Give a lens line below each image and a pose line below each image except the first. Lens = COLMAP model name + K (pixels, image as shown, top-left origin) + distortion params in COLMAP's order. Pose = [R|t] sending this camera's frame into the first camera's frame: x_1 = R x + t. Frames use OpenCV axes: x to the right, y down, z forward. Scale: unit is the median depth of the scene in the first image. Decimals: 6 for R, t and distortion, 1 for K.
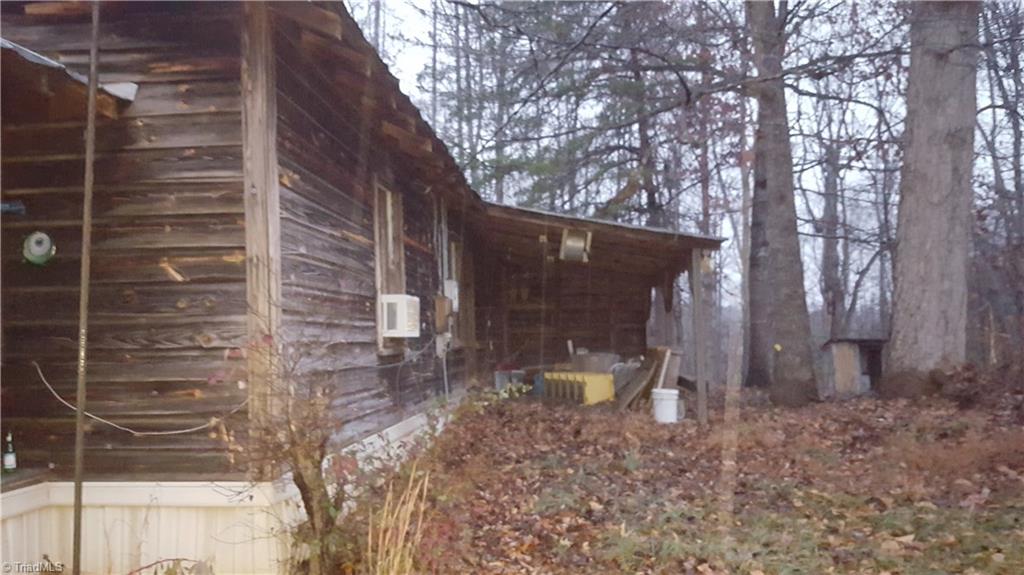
lens RADIAL K [[753.2, 0, 487.1], [0, 753.2, 327.1], [0, 0, 1]] dist [0.114047, -0.204660]
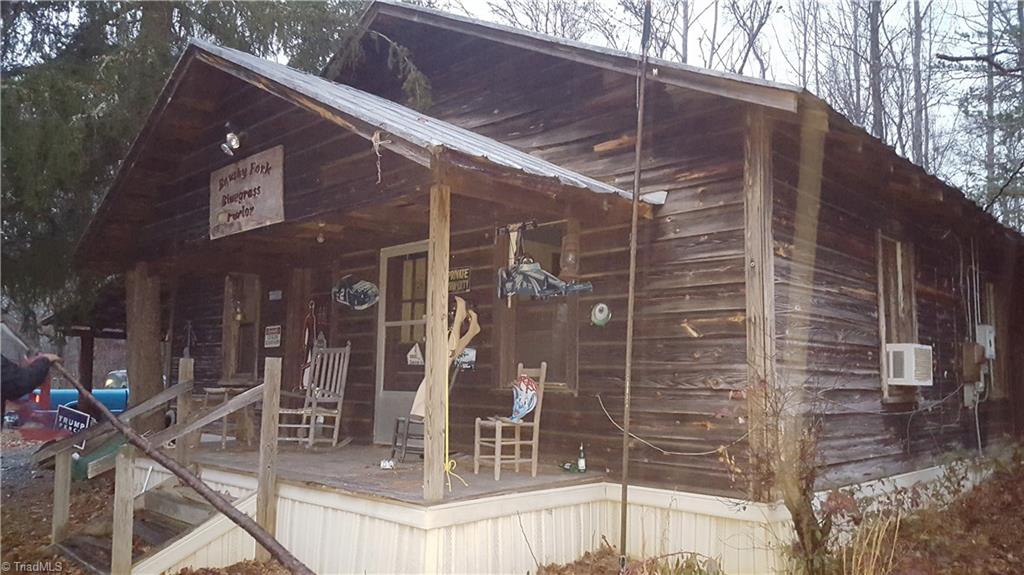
lens RADIAL K [[753.2, 0, 487.1], [0, 753.2, 327.1], [0, 0, 1]] dist [0.114047, -0.204660]
pose [[0.779925, -0.016503, -0.625656, 0.127909], [-0.017331, 0.998699, -0.047948, -0.009051], [0.625633, 0.048239, 0.778624, -0.226748]]
